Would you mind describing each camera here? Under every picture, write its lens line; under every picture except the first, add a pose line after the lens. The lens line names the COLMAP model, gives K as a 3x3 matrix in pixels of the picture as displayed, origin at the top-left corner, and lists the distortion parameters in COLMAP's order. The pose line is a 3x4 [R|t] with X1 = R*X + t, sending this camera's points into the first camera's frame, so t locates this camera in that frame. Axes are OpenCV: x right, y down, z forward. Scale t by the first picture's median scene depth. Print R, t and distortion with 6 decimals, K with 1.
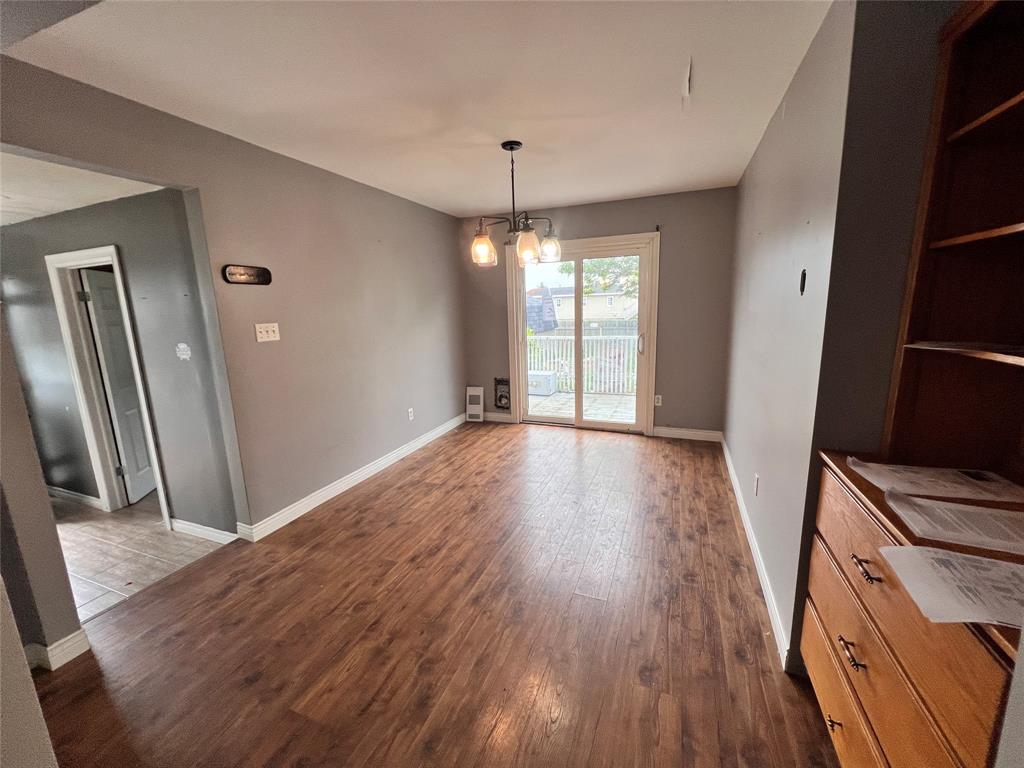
lens RADIAL K [[410.8, 0, 508.2], [0, 410.8, 386.6], [0, 0, 1]] dist [-0.004607, 0.000313]
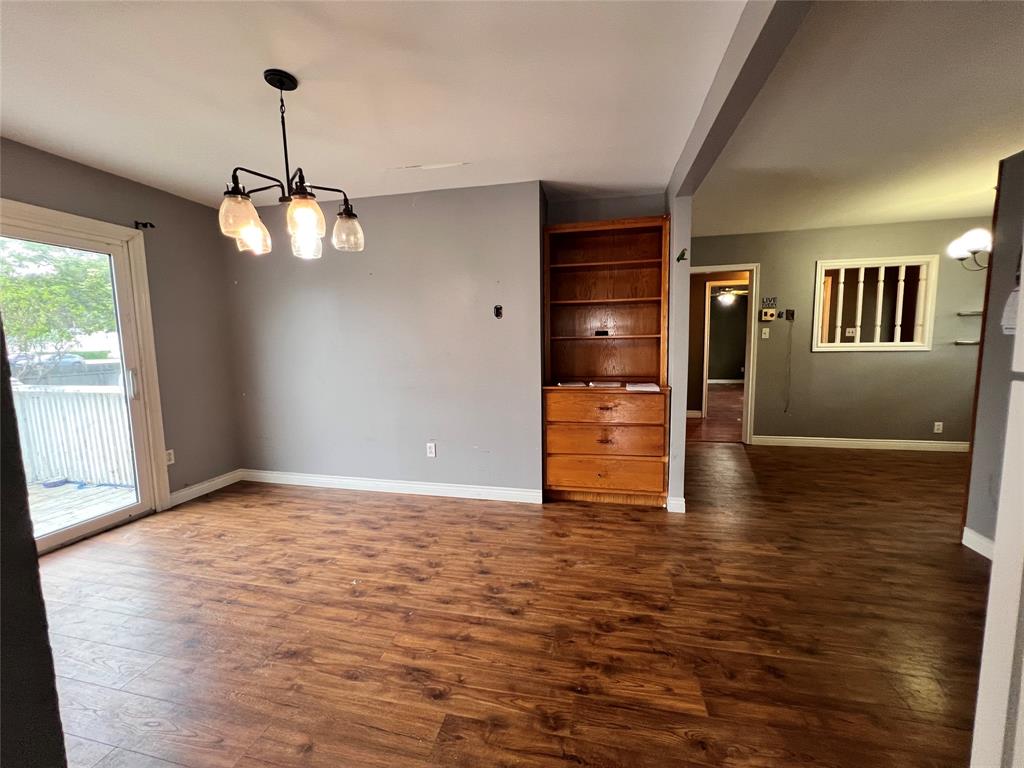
lens RADIAL K [[410.8, 0, 507.0], [0, 410.8, 385.0], [0, 0, 1]] dist [-0.004607, 0.000313]
pose [[-0.167592, -0.071610, 0.983252, -0.991315], [0.207223, 0.972518, 0.106149, -0.097610], [-0.963832, 0.221542, -0.148147, 1.065255]]
